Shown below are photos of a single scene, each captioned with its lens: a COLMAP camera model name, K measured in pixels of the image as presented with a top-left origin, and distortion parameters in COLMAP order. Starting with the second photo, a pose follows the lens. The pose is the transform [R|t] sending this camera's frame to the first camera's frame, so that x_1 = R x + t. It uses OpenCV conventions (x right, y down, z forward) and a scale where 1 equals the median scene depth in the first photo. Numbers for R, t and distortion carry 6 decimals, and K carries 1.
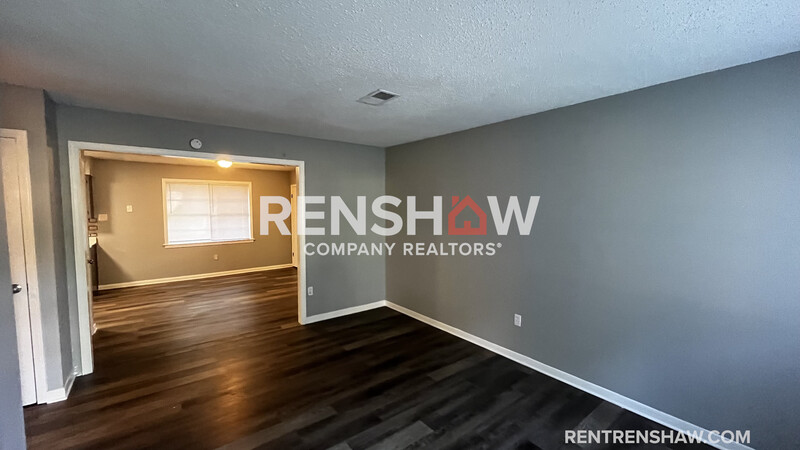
lens RADIAL K [[331.4, 0, 400.0], [0, 331.4, 225.0], [0, 0, 1]] dist [-0.000119, -0.000003]
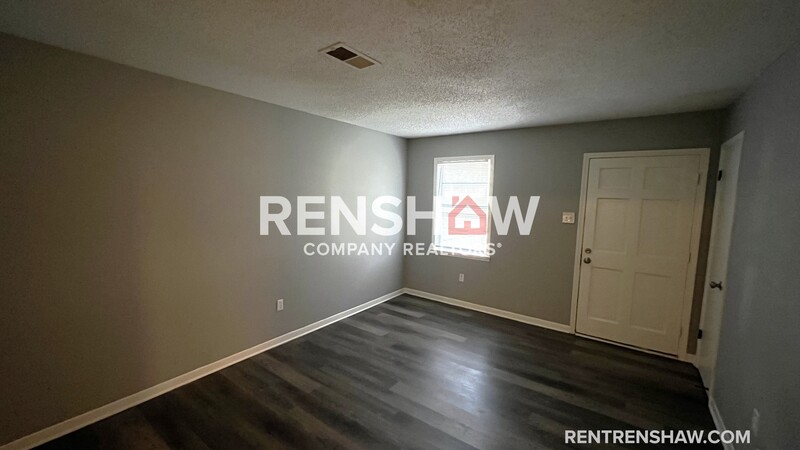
lens RADIAL K [[316.2, 0, 400.0], [0, 316.2, 225.0], [0, 0, 1]] dist [-0.000108, -0.000011]
pose [[-0.274252, -0.106393, 0.955755, -0.801736], [0.041348, 0.991637, 0.122252, -0.079790], [-0.960769, 0.073046, -0.267559, 1.061938]]
